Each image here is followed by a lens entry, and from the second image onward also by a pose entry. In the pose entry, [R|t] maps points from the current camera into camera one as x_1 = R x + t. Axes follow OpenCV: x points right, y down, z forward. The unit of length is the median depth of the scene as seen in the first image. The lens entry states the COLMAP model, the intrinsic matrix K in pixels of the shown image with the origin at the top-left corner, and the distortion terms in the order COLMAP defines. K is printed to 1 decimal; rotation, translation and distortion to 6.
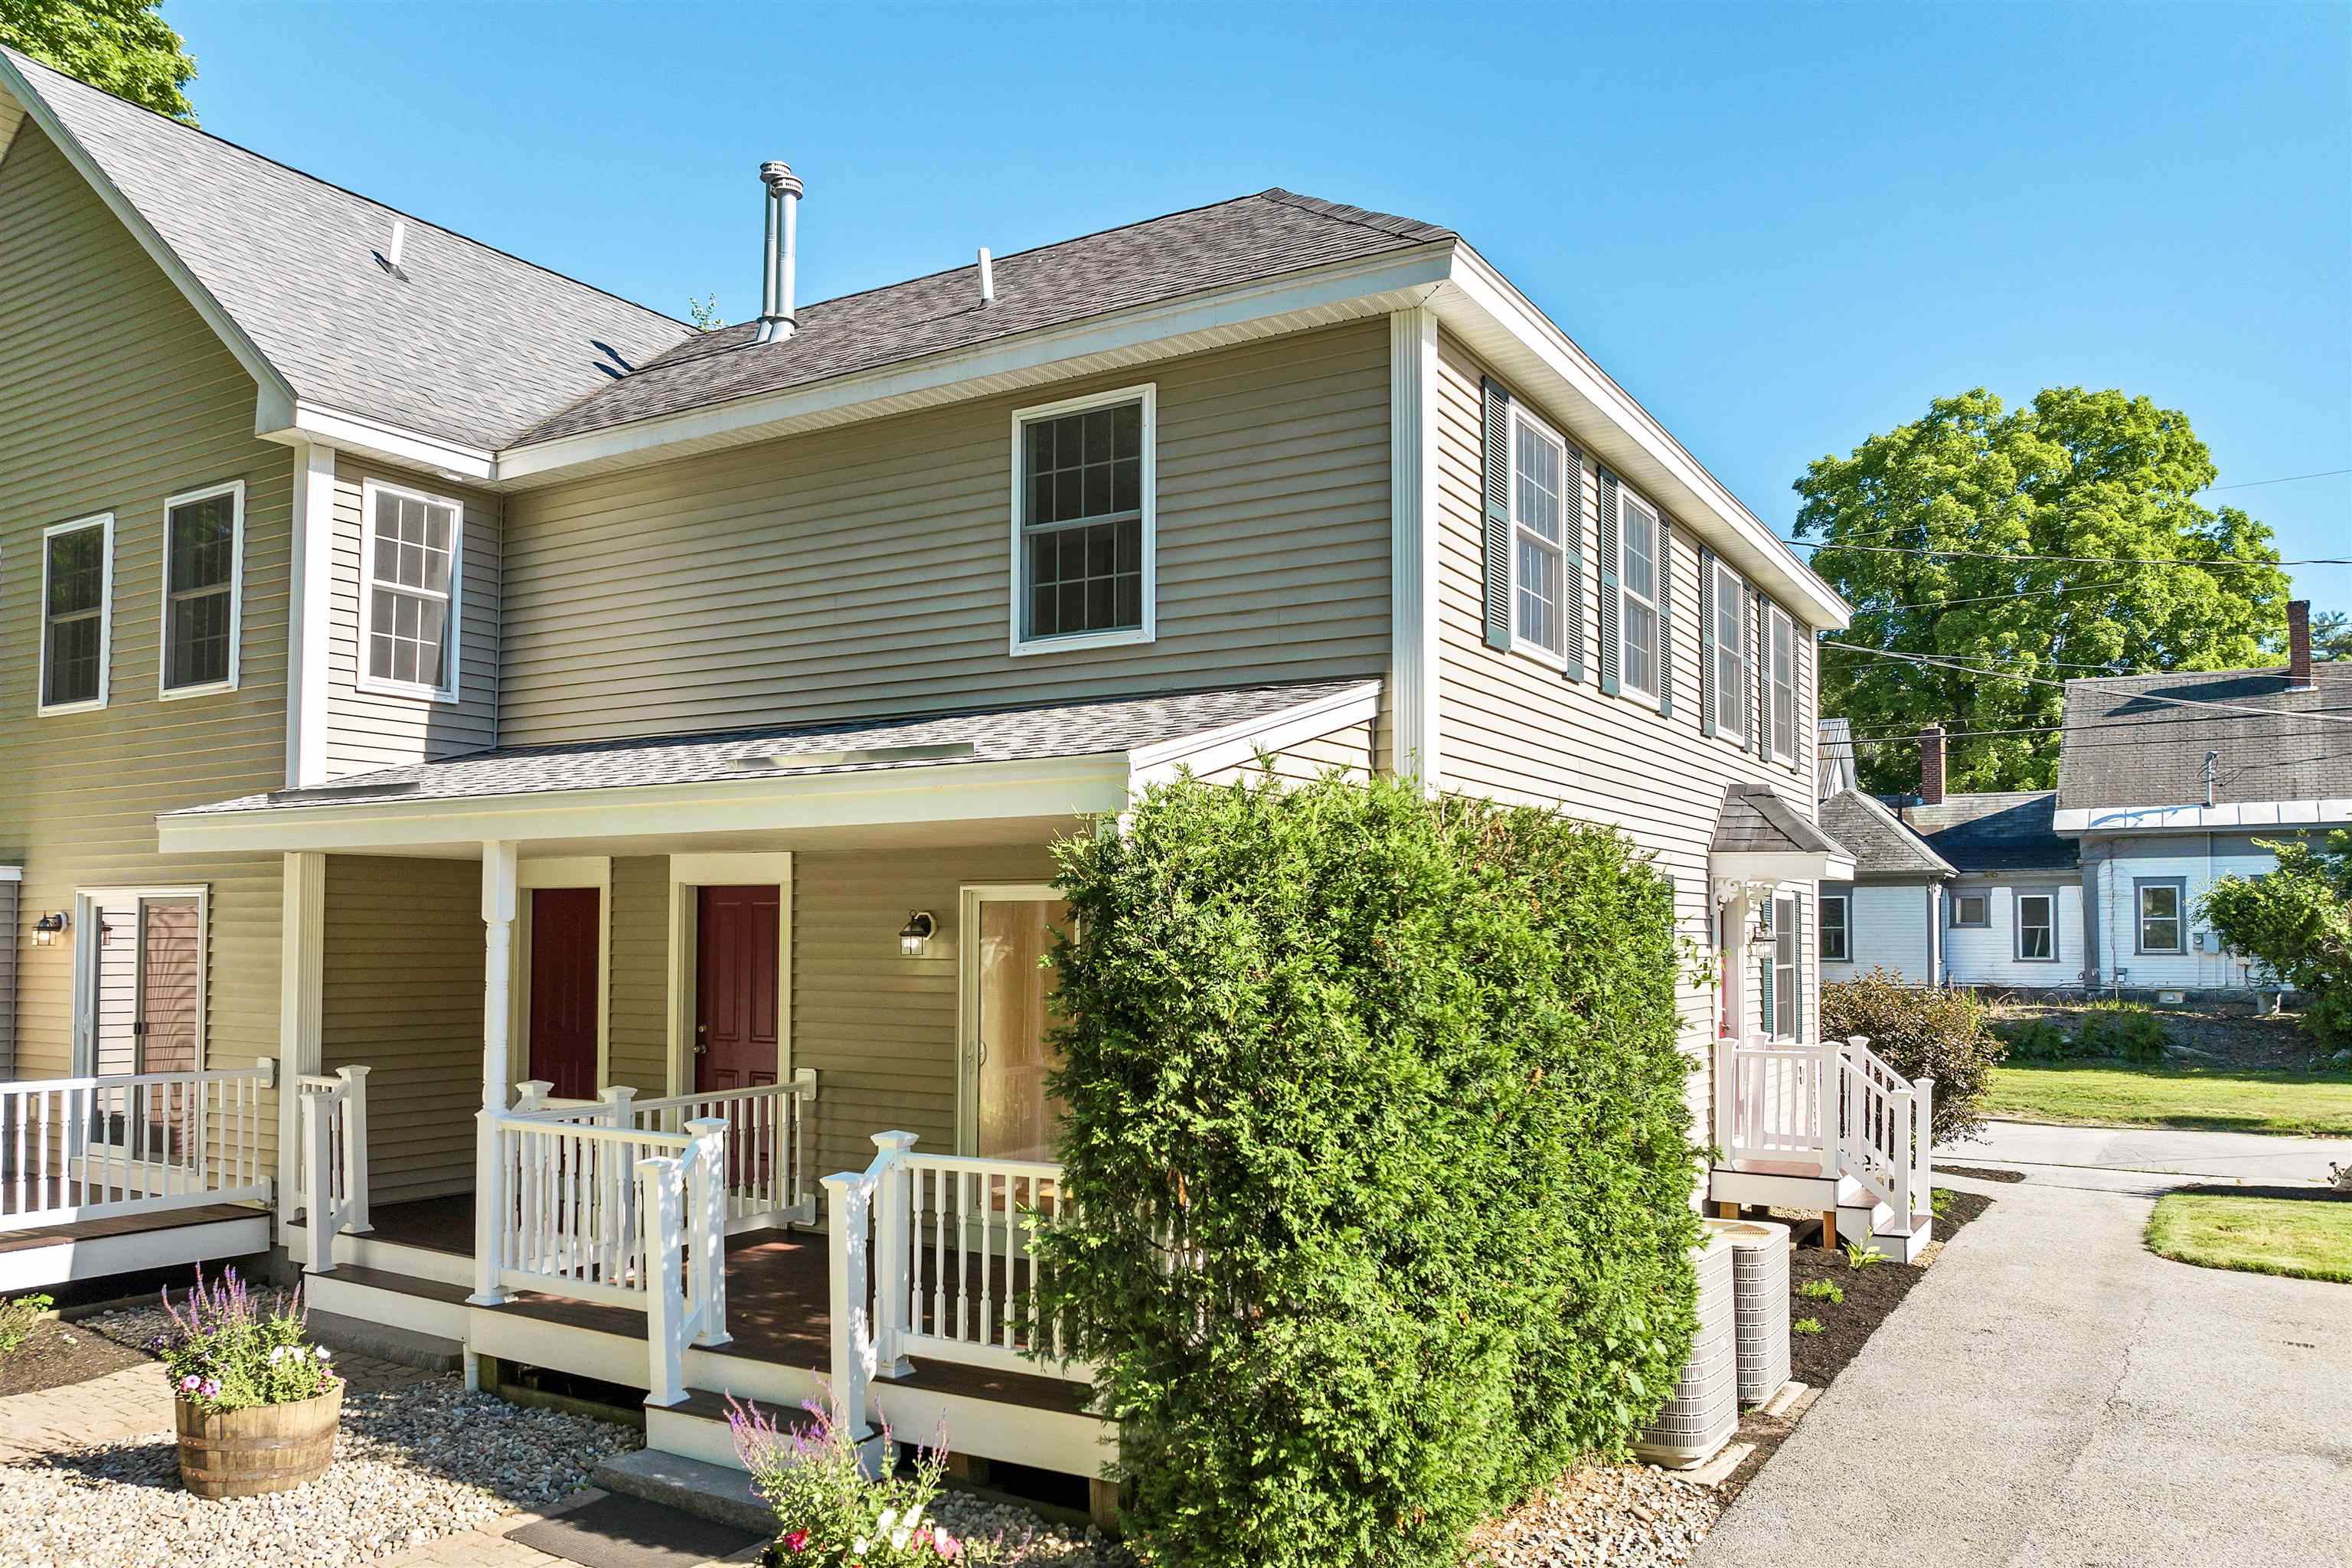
lens RADIAL K [[1718.5, 0, 1182.6], [0, 1718.5, 871.9], [0, 0, 1]] dist [-0.036703, -0.002231]
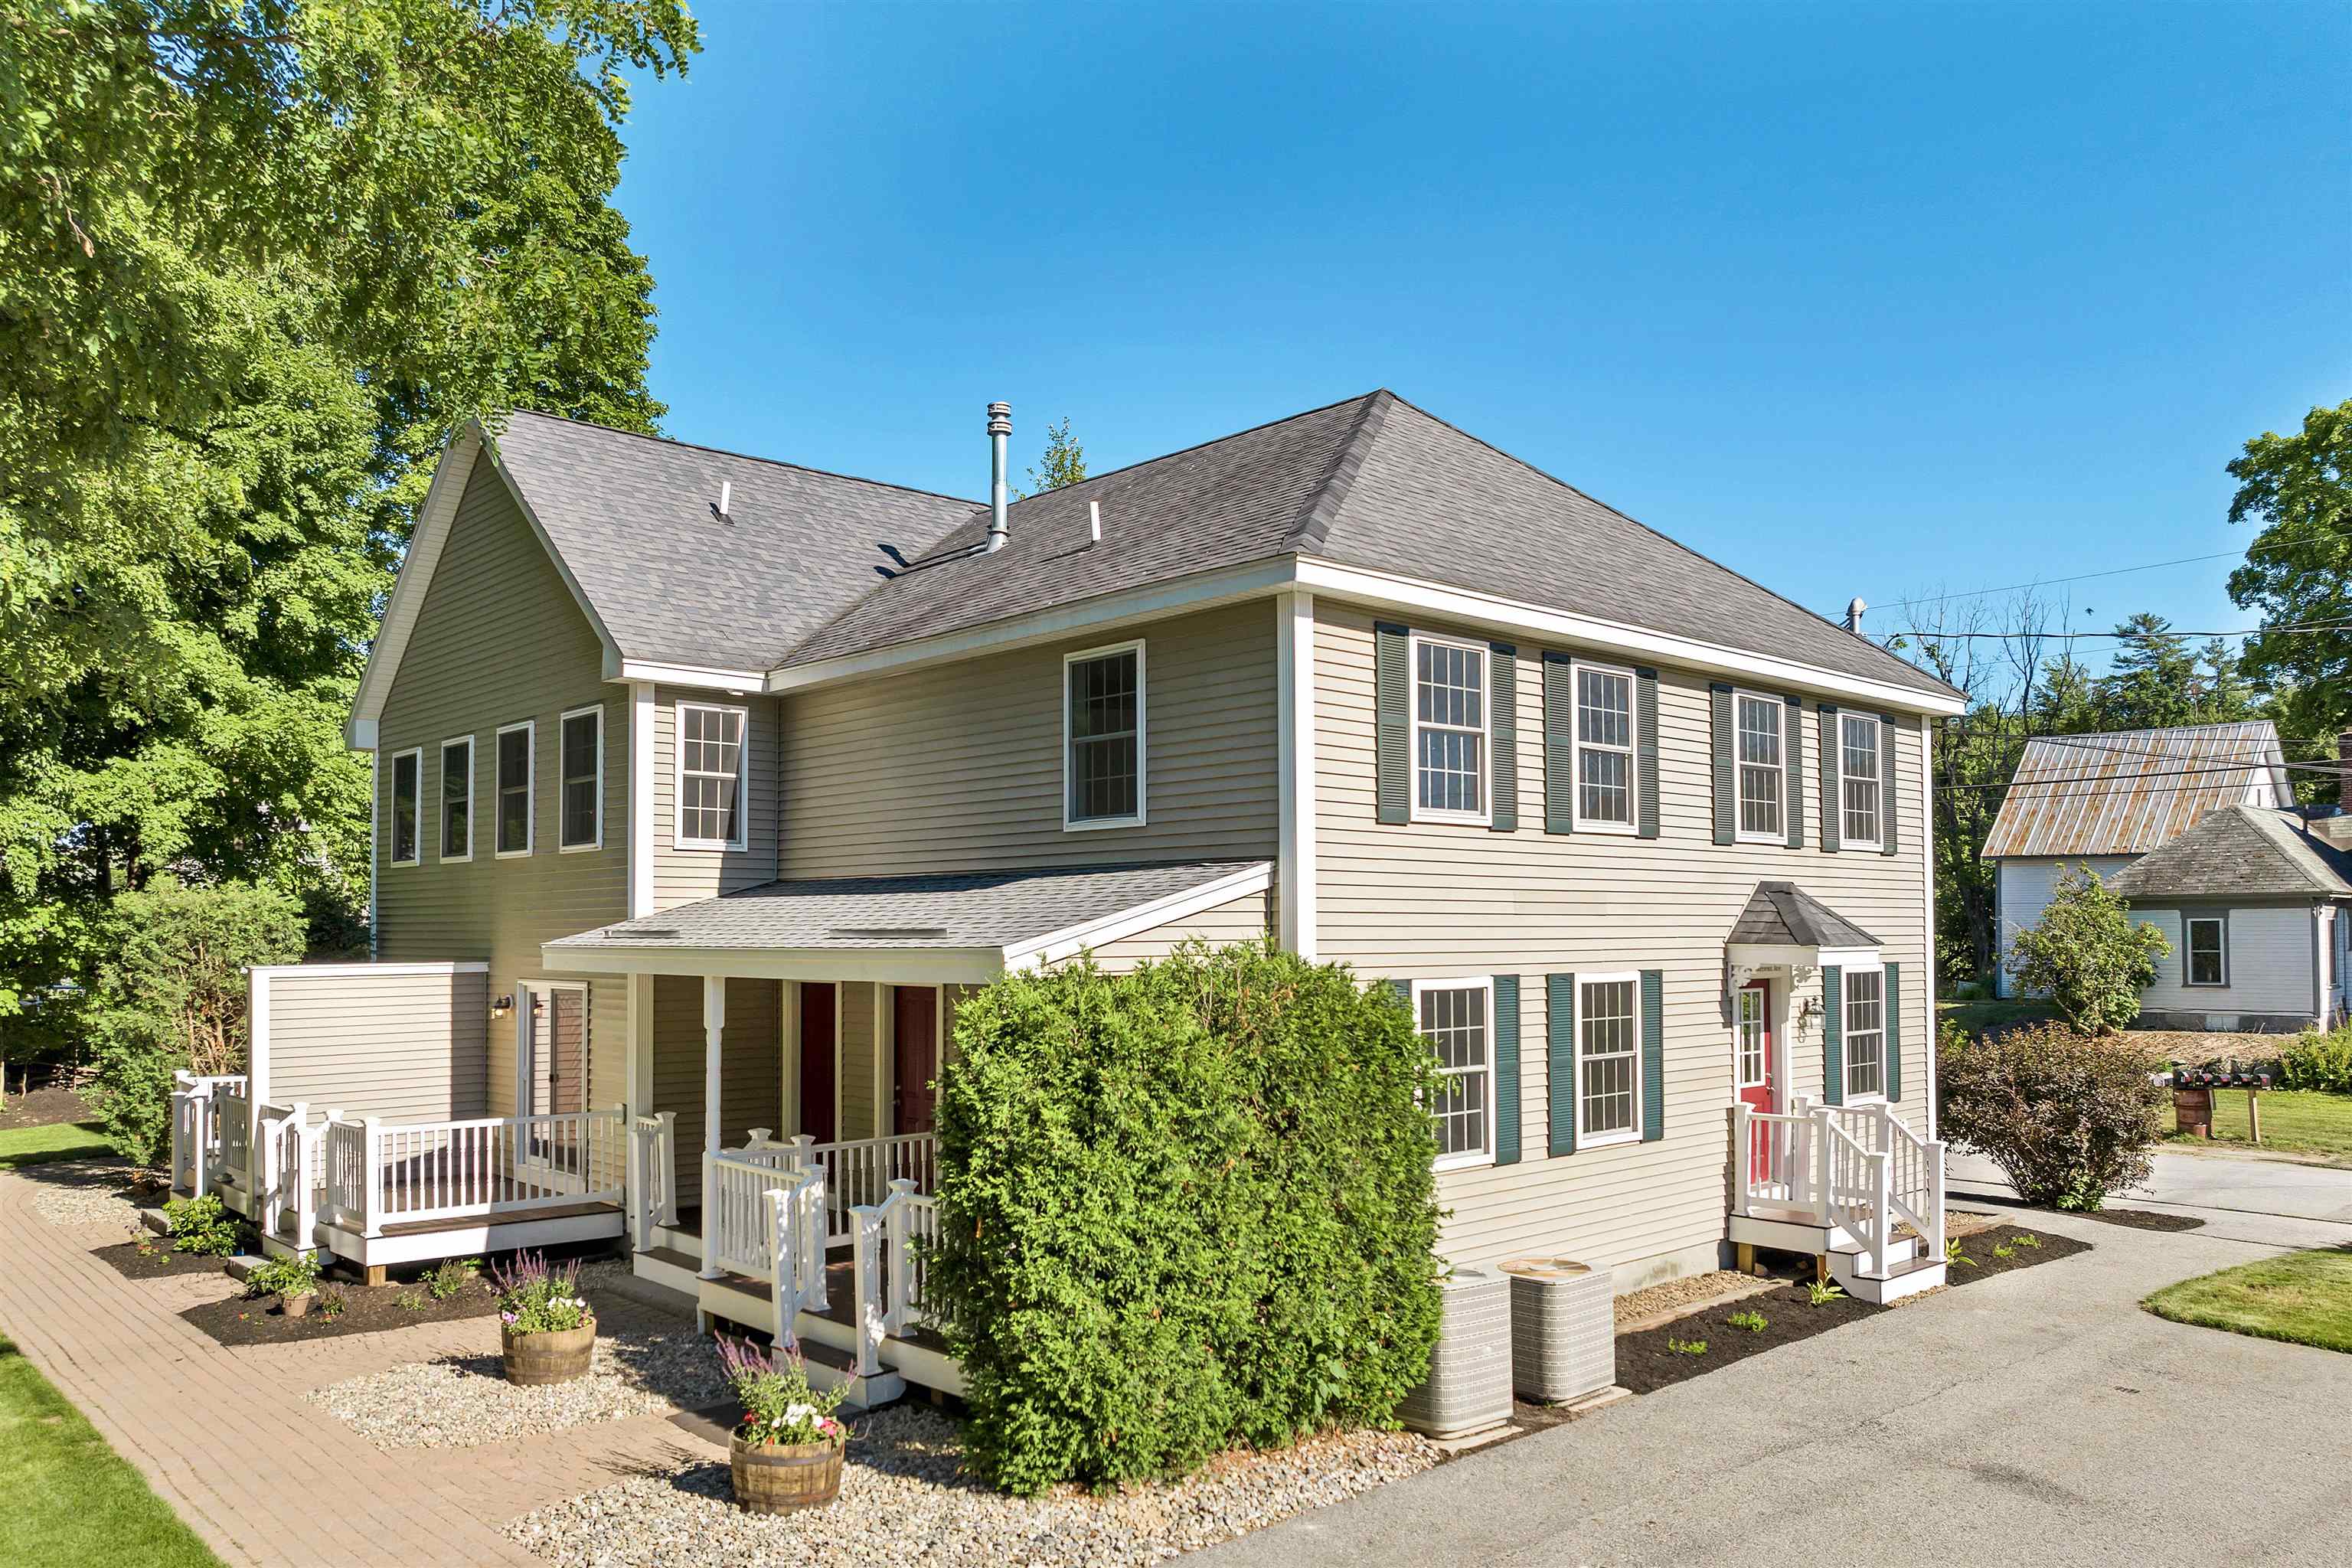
lens RADIAL K [[1718.5, 0, 1182.6], [0, 1718.5, 871.9], [0, 0, 1]] dist [-0.036703, -0.002231]
pose [[0.960696, -0.016240, -0.277126, 0.380086], [0.016994, 0.999856, 0.000321, -0.092418], [0.277081, -0.005017, 0.960833, -0.315578]]
